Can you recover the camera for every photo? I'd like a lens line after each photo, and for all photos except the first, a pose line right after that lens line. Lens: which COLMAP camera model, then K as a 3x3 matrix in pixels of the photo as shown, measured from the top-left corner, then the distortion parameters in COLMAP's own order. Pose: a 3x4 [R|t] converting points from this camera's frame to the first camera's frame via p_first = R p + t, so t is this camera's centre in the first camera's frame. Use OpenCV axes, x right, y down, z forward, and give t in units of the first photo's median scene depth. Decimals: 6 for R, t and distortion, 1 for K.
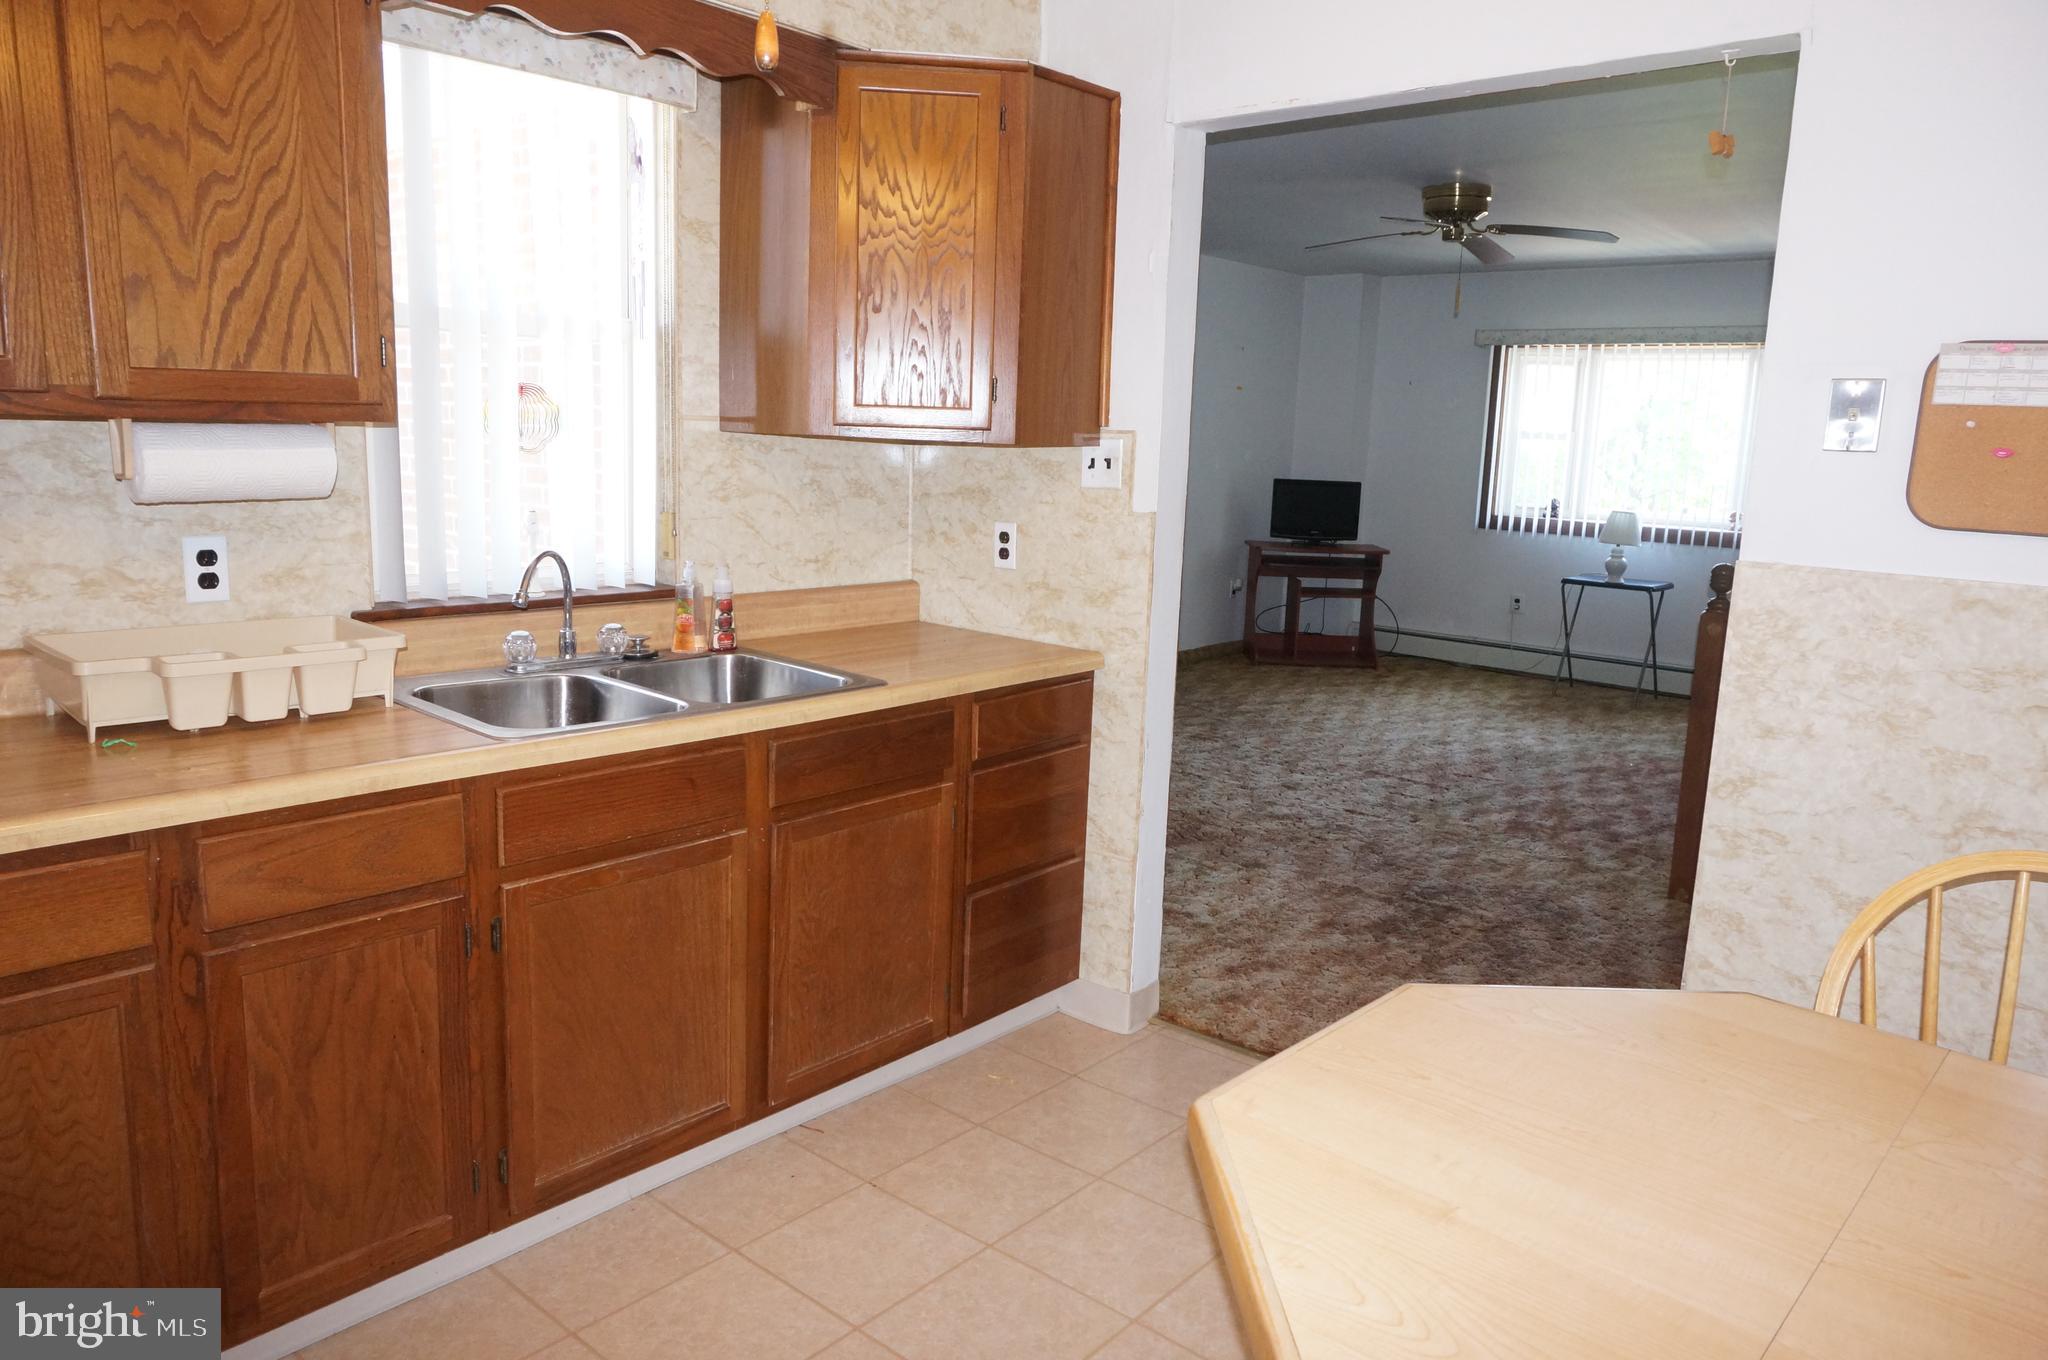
lens RADIAL K [[1364.3, 0, 1025.9], [0, 1364.3, 682.8], [0, 0, 1]] dist [-0.051339, 0.034401]
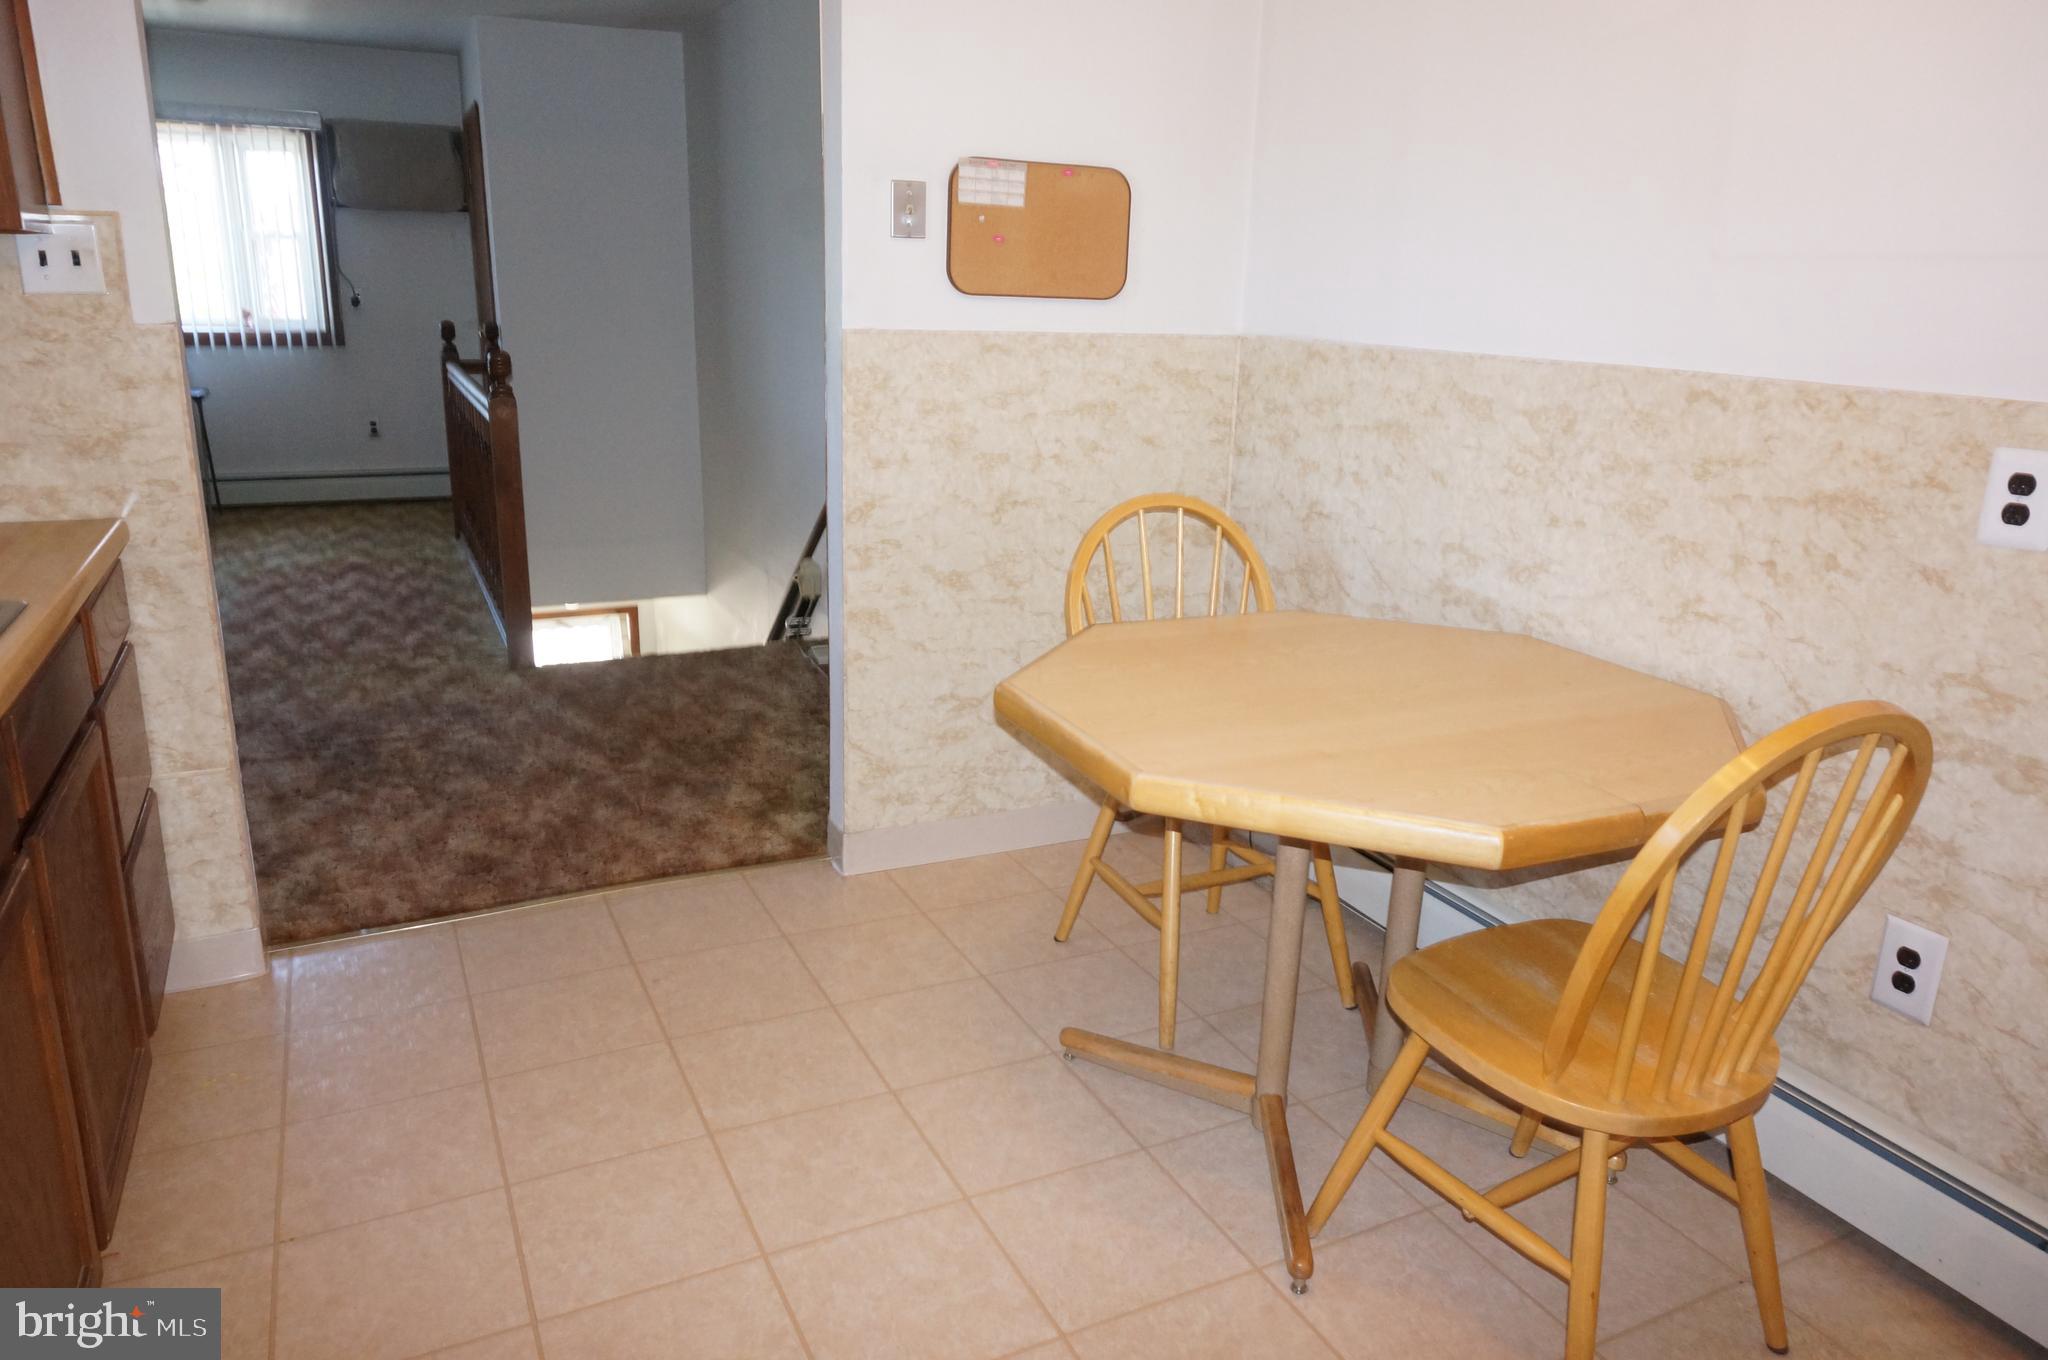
lens RADIAL K [[1364.3, 0, 1025.9], [0, 1364.3, 683.2], [0, 0, 1]] dist [-0.051339, 0.034401]
pose [[0.390163, -0.279604, 0.877265, -0.314241], [0.150225, 0.959341, 0.238951, -0.027547], [-0.908408, 0.038557, 0.416303, 0.181924]]
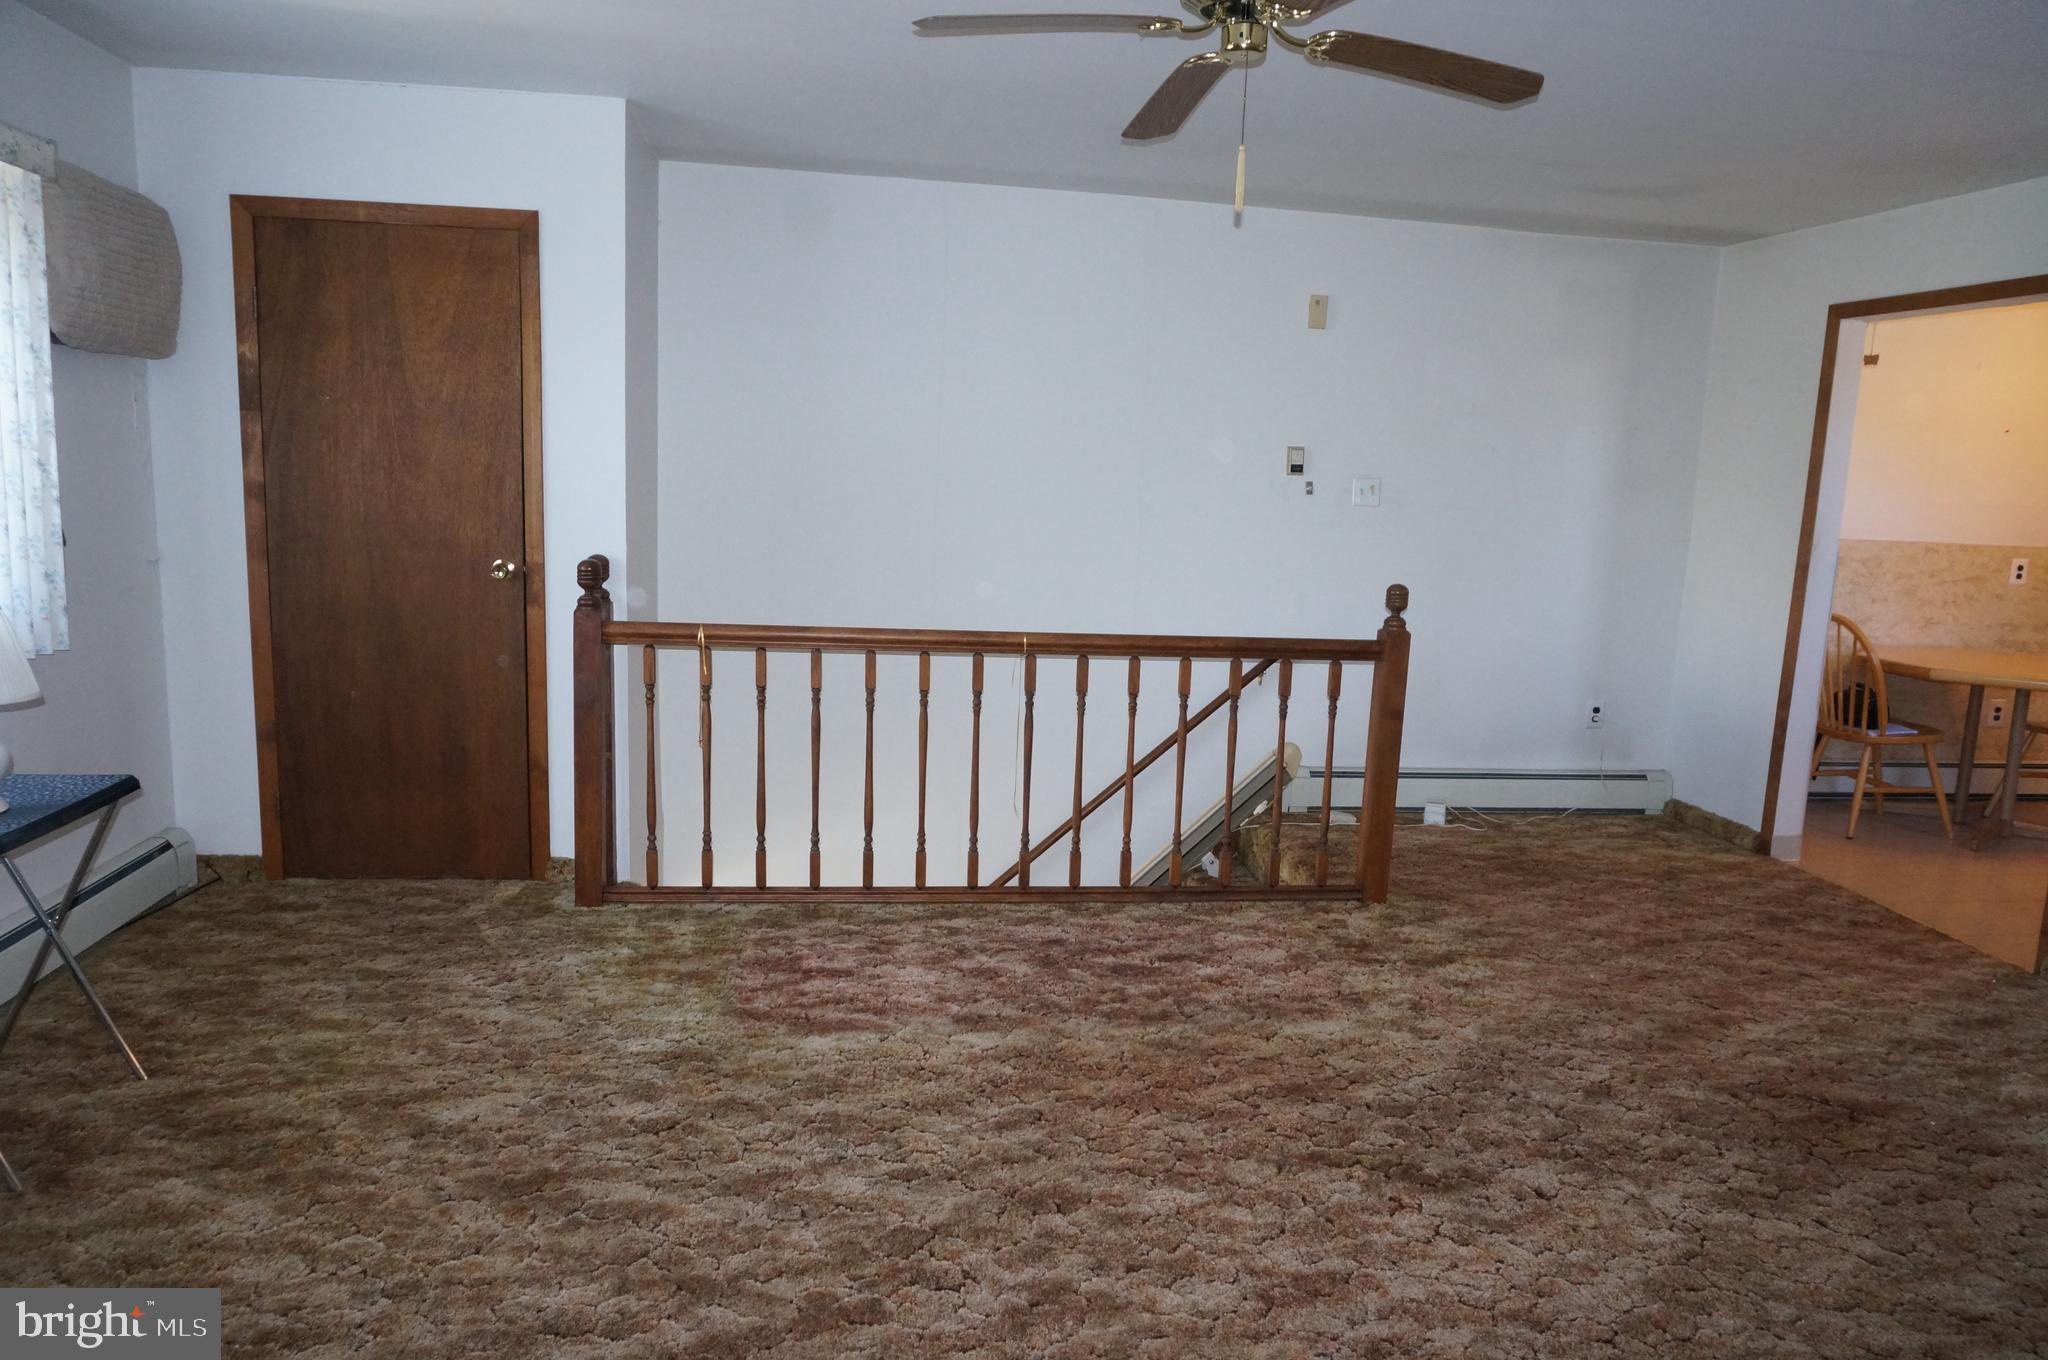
lens RADIAL K [[1364.3, 0, 1019.5], [0, 1364.3, 680.7], [0, 0, 1]] dist [-0.051339, 0.034401]
pose [[-0.751387, -0.168323, 0.638032, 0.046038], [0.056137, 0.947107, 0.315971, -0.359817], [-0.657470, 0.273233, -0.702195, 1.899718]]
